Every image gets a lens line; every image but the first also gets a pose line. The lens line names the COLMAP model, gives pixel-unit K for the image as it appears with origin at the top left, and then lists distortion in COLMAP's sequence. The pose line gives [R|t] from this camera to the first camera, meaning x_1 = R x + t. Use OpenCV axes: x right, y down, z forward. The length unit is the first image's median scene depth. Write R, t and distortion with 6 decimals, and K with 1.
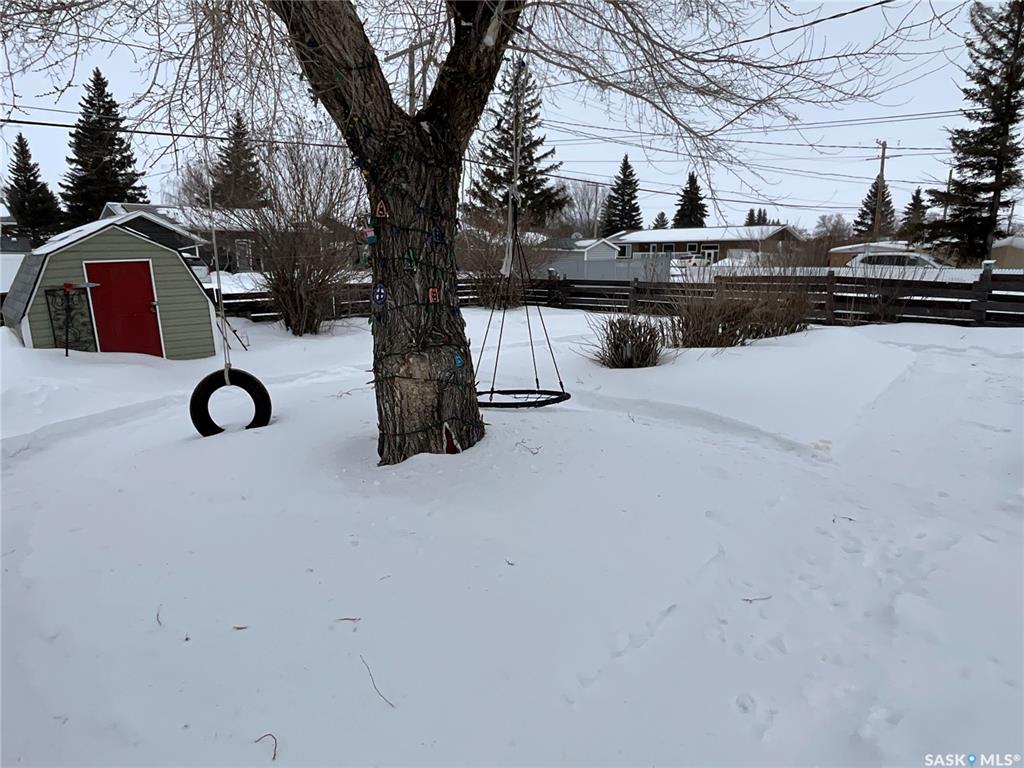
lens RADIAL K [[610.9, 0, 550.8], [0, 610.9, 381.2], [0, 0, 1]] dist [-0.000212, 0.001094]
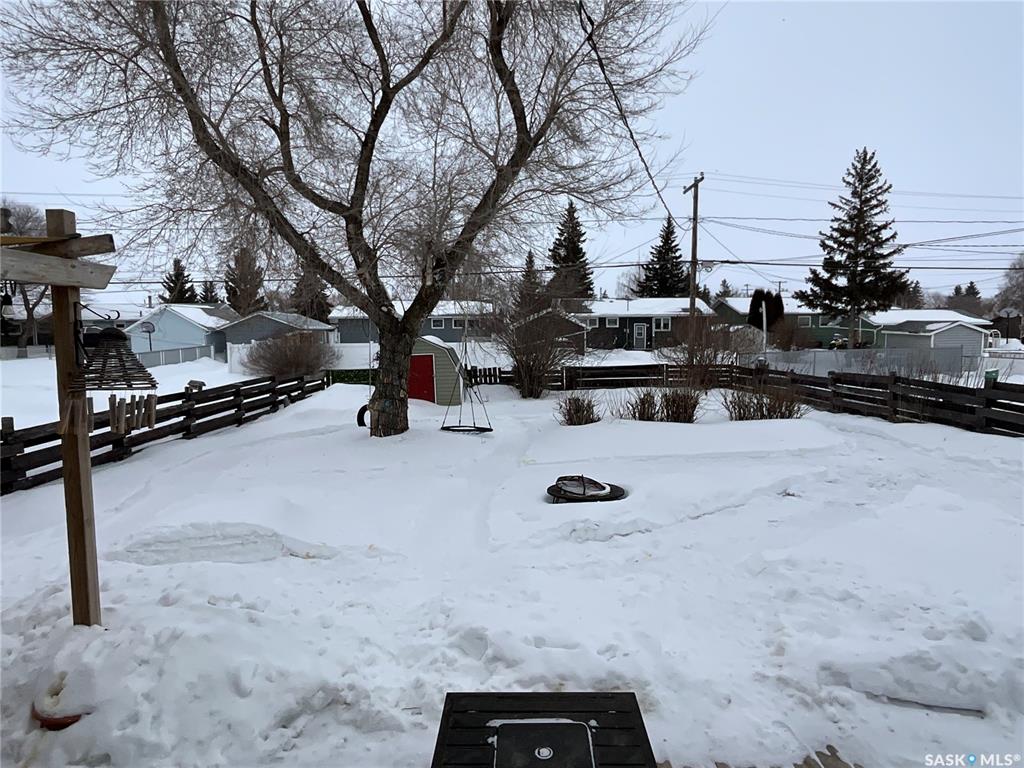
lens RADIAL K [[610.9, 0, 550.8], [0, 610.9, 381.2], [0, 0, 1]] dist [-0.000212, 0.001094]
pose [[0.781252, 0.048039, -0.622365, 0.187292], [-0.124281, 0.989044, -0.079668, -0.000029], [0.611719, 0.139589, 0.778662, -0.062419]]
